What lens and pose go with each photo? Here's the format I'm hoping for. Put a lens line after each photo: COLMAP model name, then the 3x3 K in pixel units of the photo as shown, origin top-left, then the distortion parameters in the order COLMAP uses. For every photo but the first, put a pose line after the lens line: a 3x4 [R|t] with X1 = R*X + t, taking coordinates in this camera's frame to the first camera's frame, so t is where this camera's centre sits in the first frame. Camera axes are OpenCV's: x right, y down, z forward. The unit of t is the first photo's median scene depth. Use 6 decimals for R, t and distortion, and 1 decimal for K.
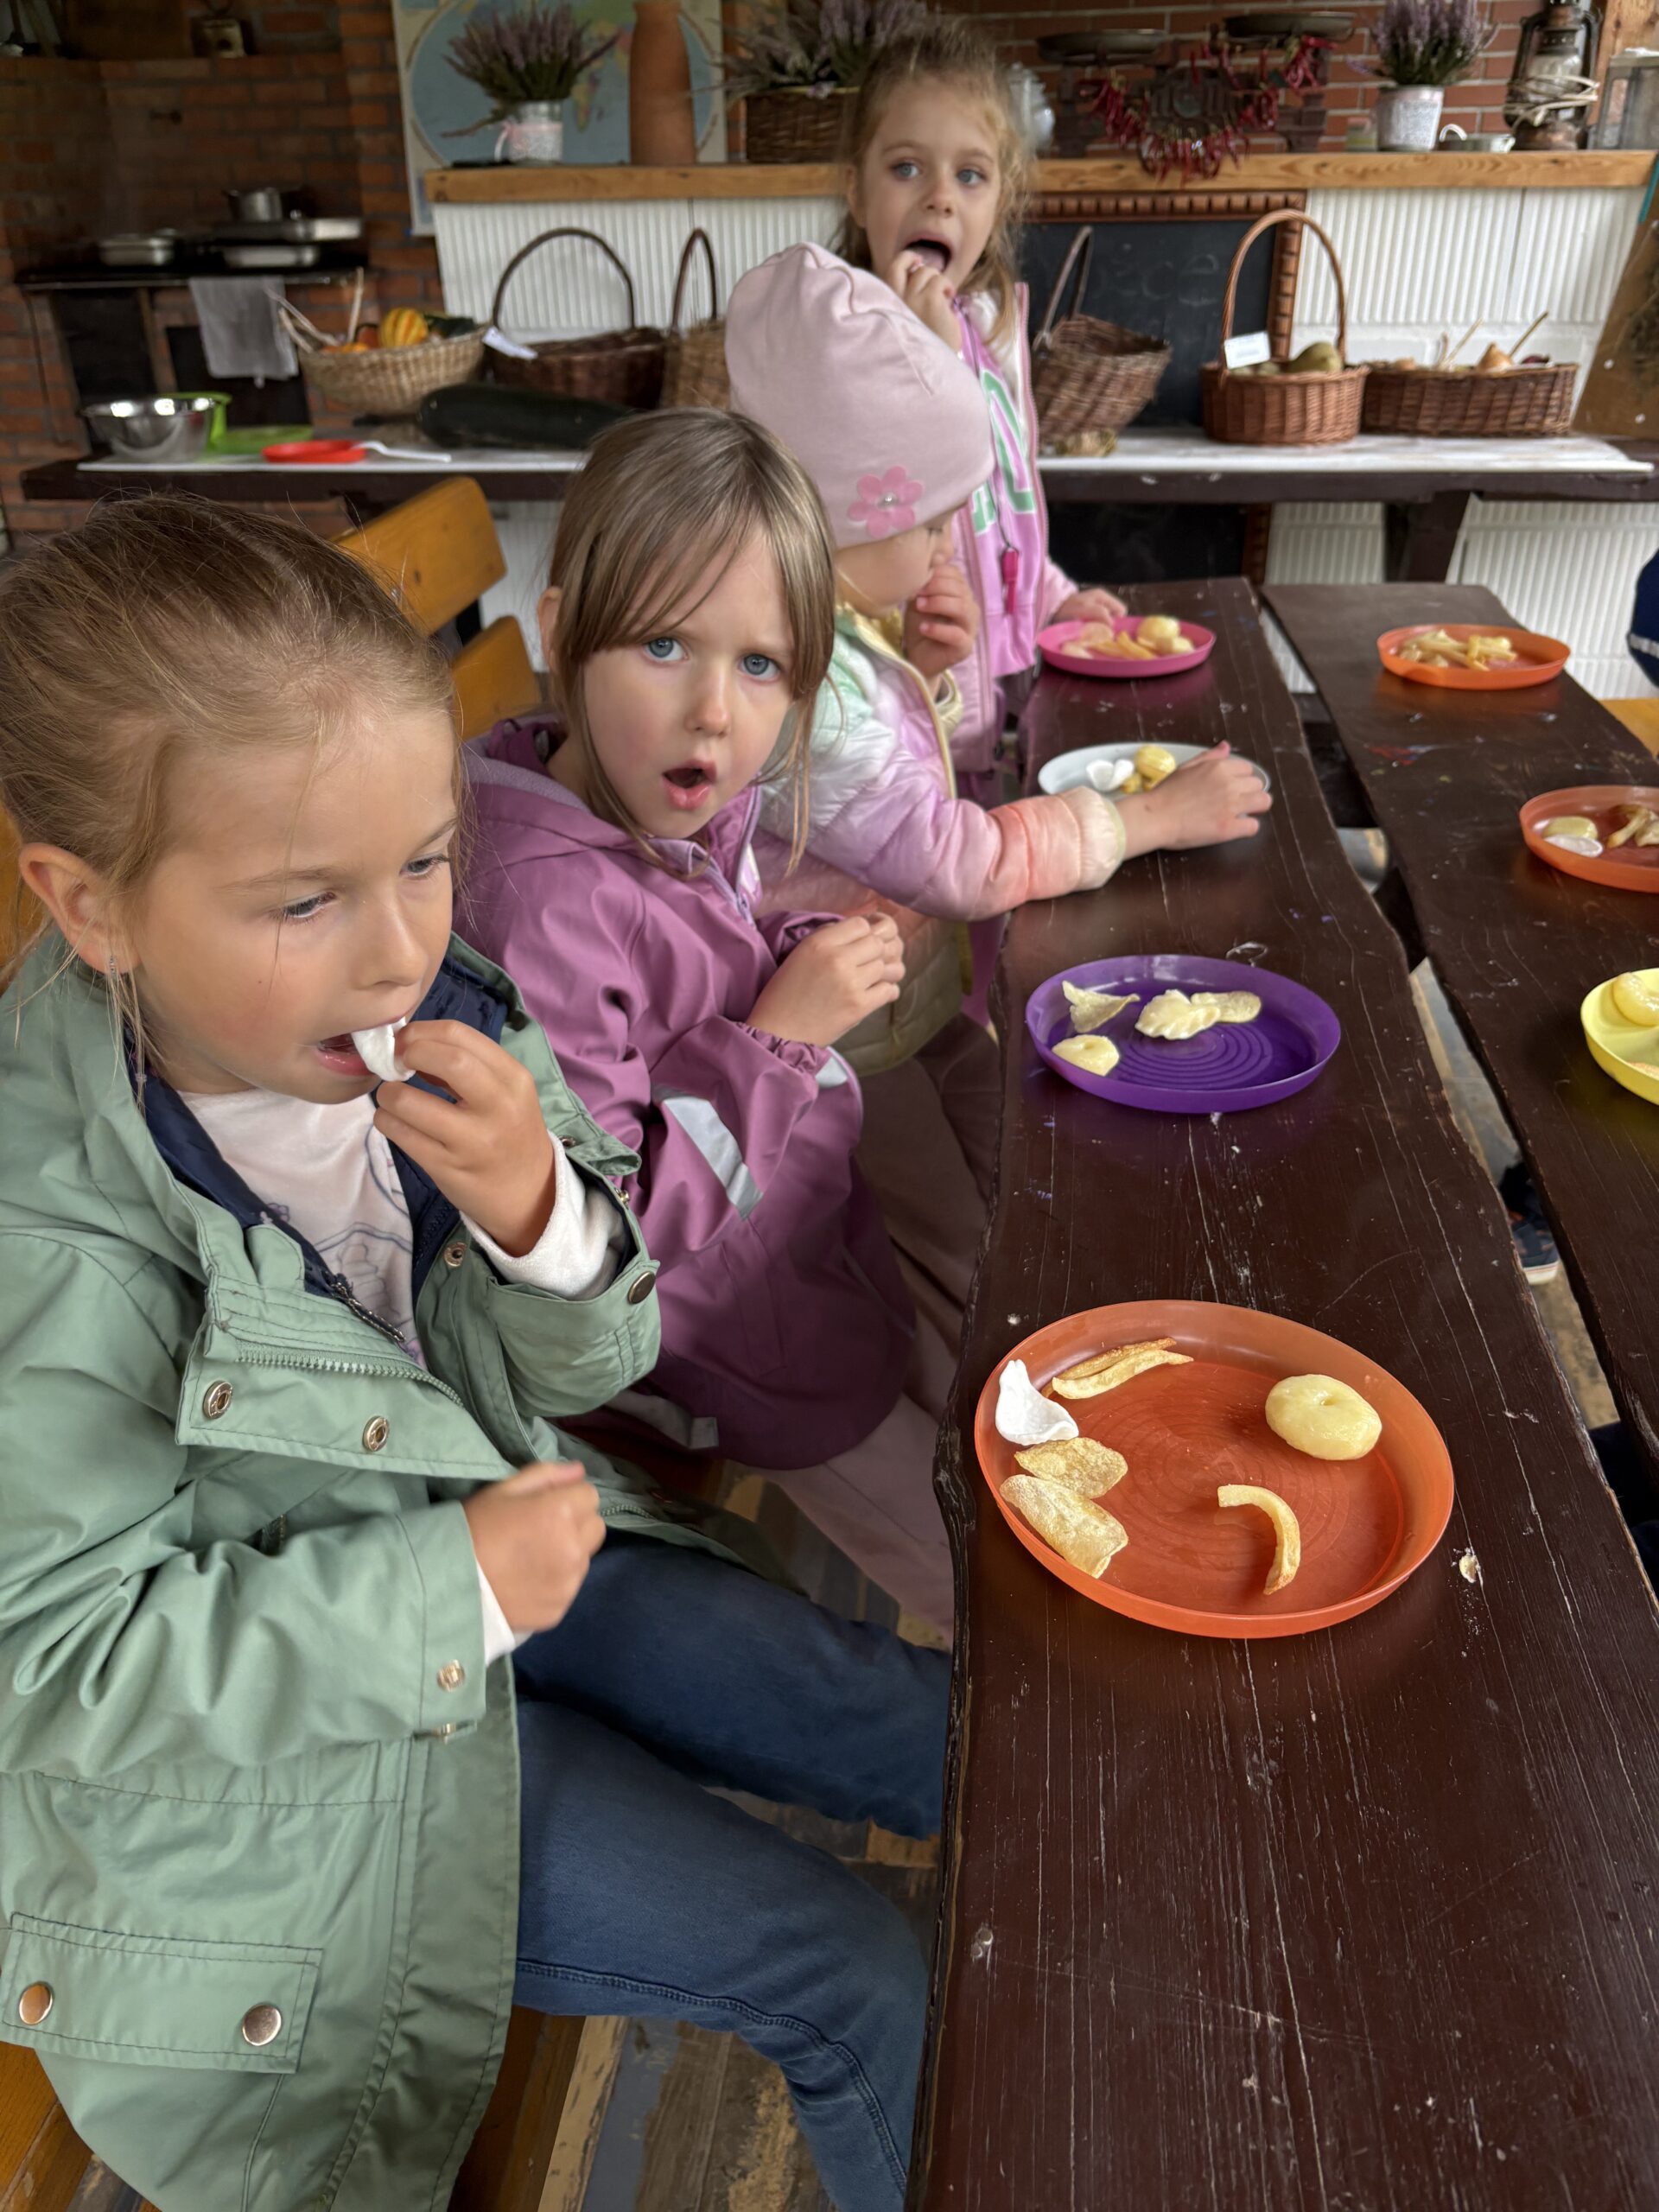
lens RADIAL K [[1742.5, 0, 829.5], [0, 1742.5, 1106.0], [0, 0, 1]] dist [0.012356, -0.005831]
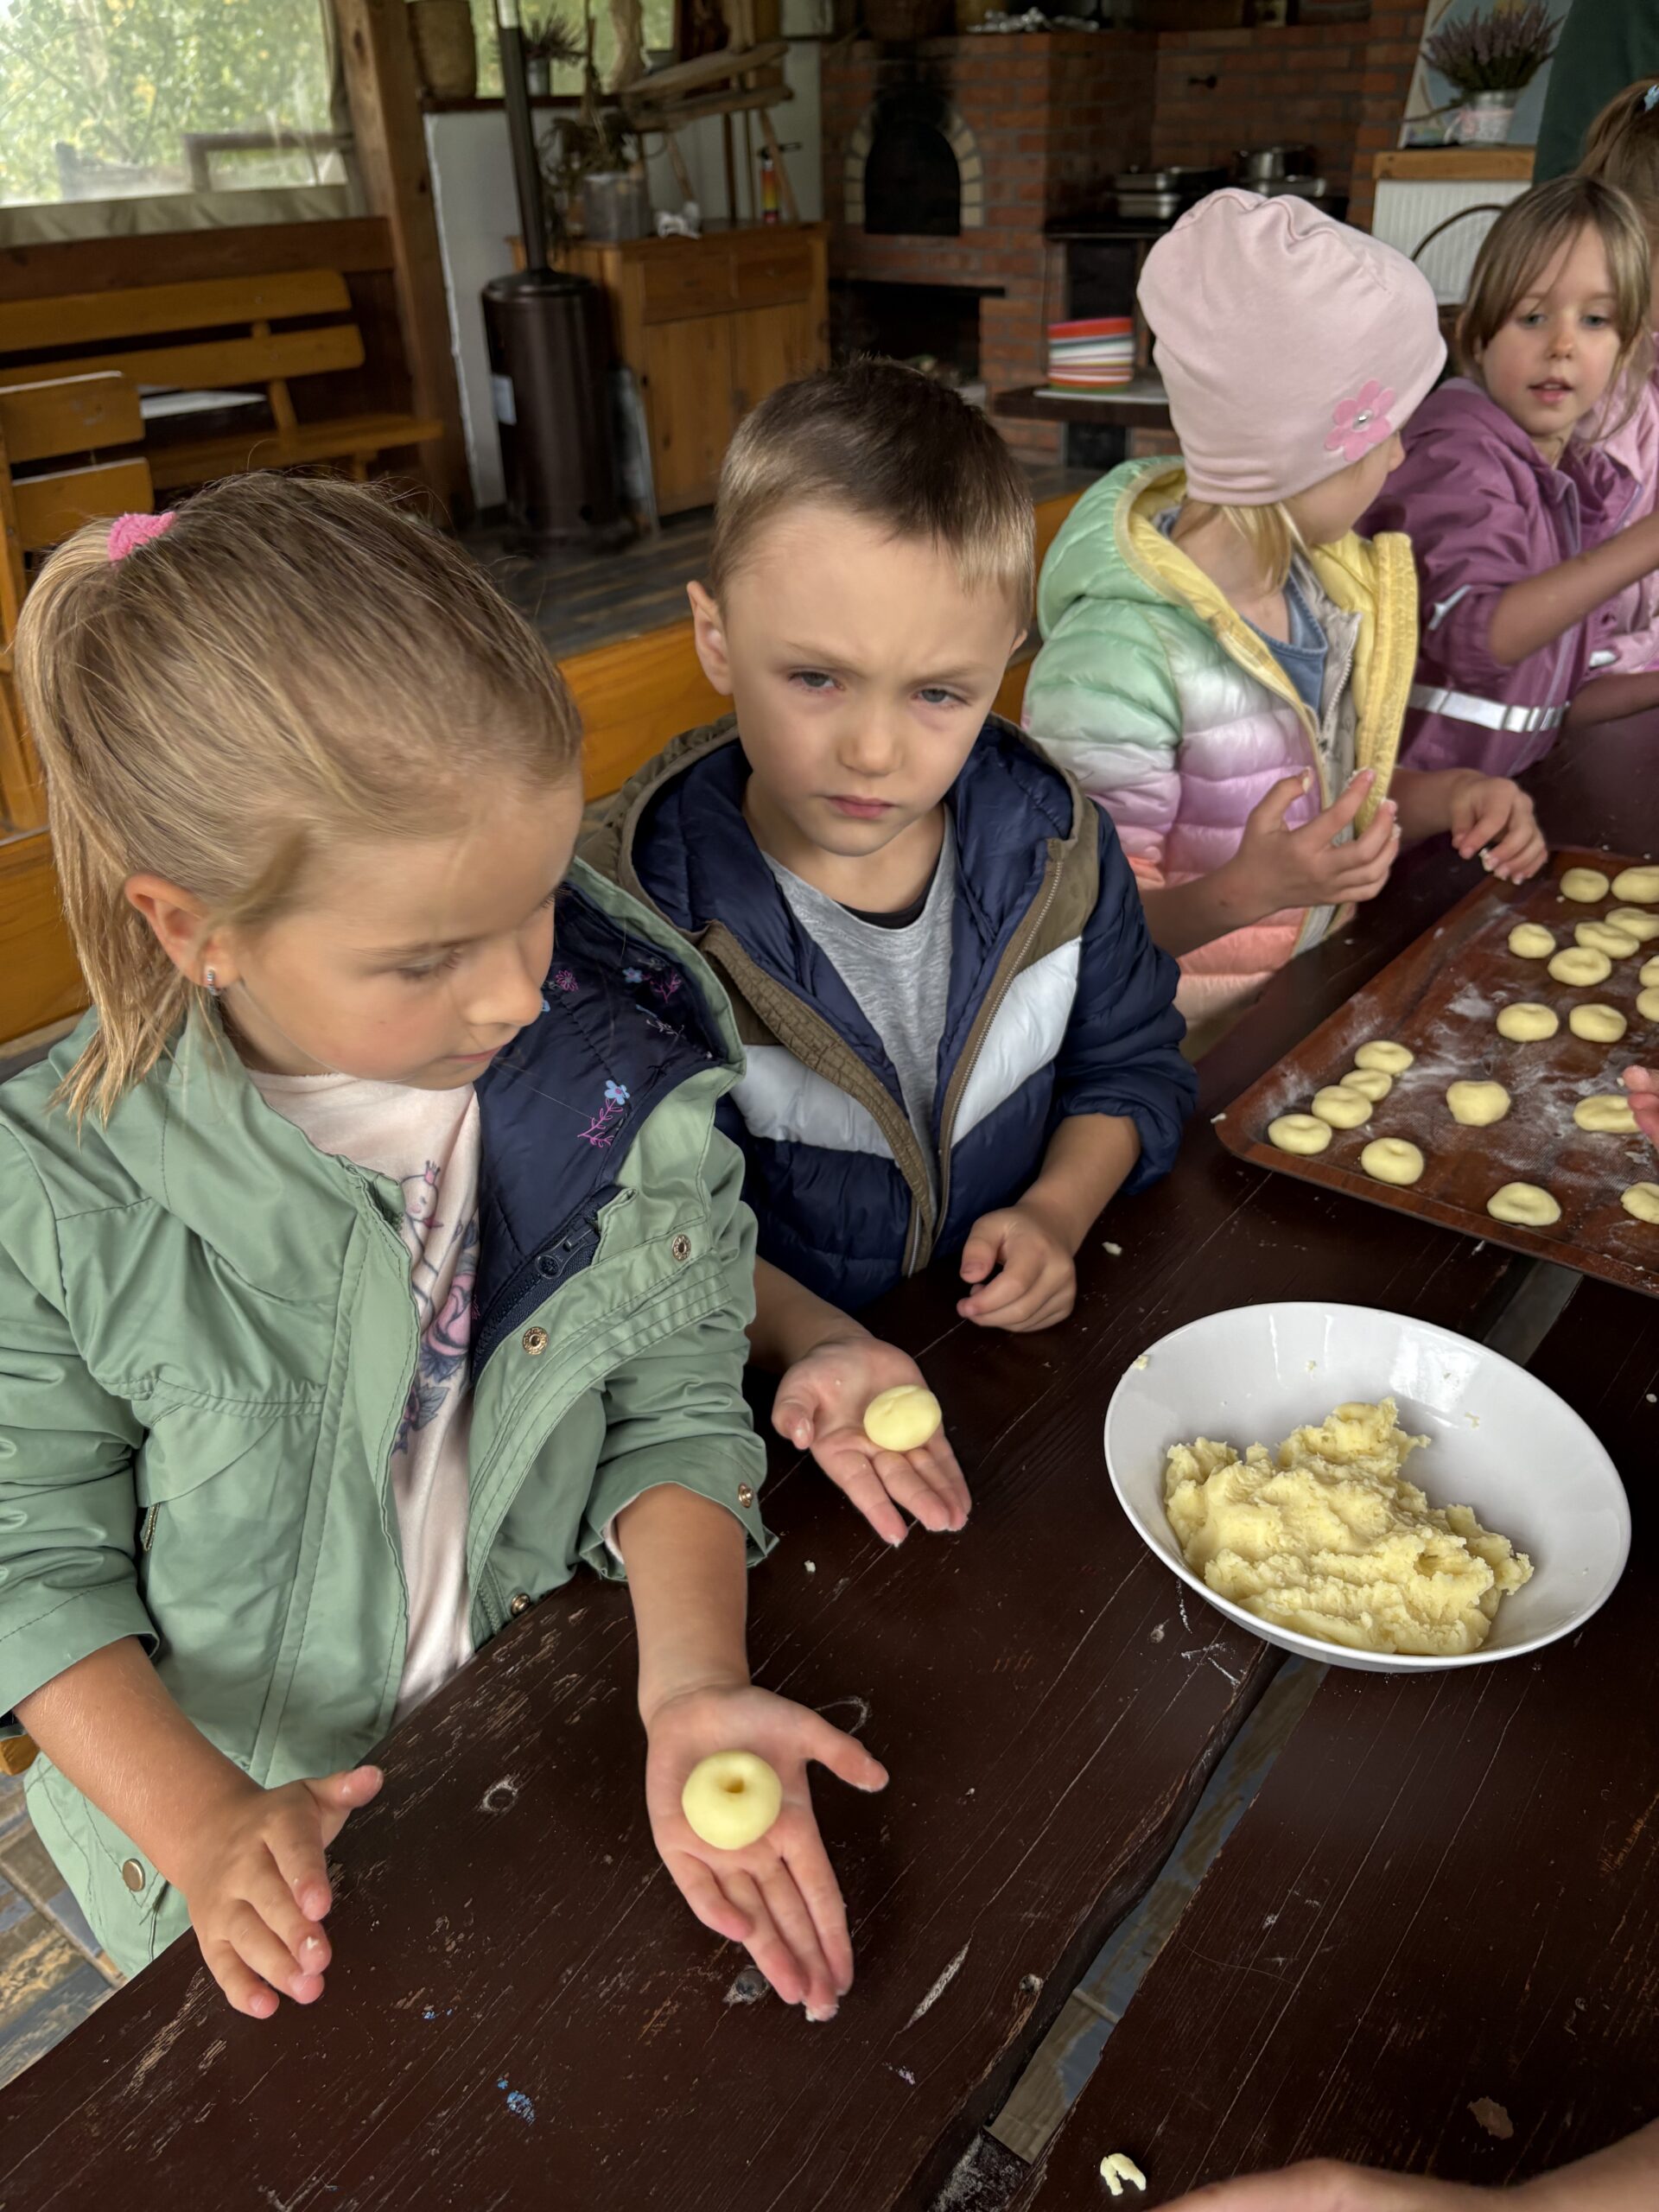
lens RADIAL K [[1742.5, 0, 829.5], [0, 1742.5, 1106.0], [0, 0, 1]] dist [0.012356, -0.005831]
pose [[0.871127, 0.239239, -0.428839, 0.101334], [-0.227886, 0.970517, 0.078510, 0.071854], [0.434978, 0.029334, 0.899963, -0.186450]]
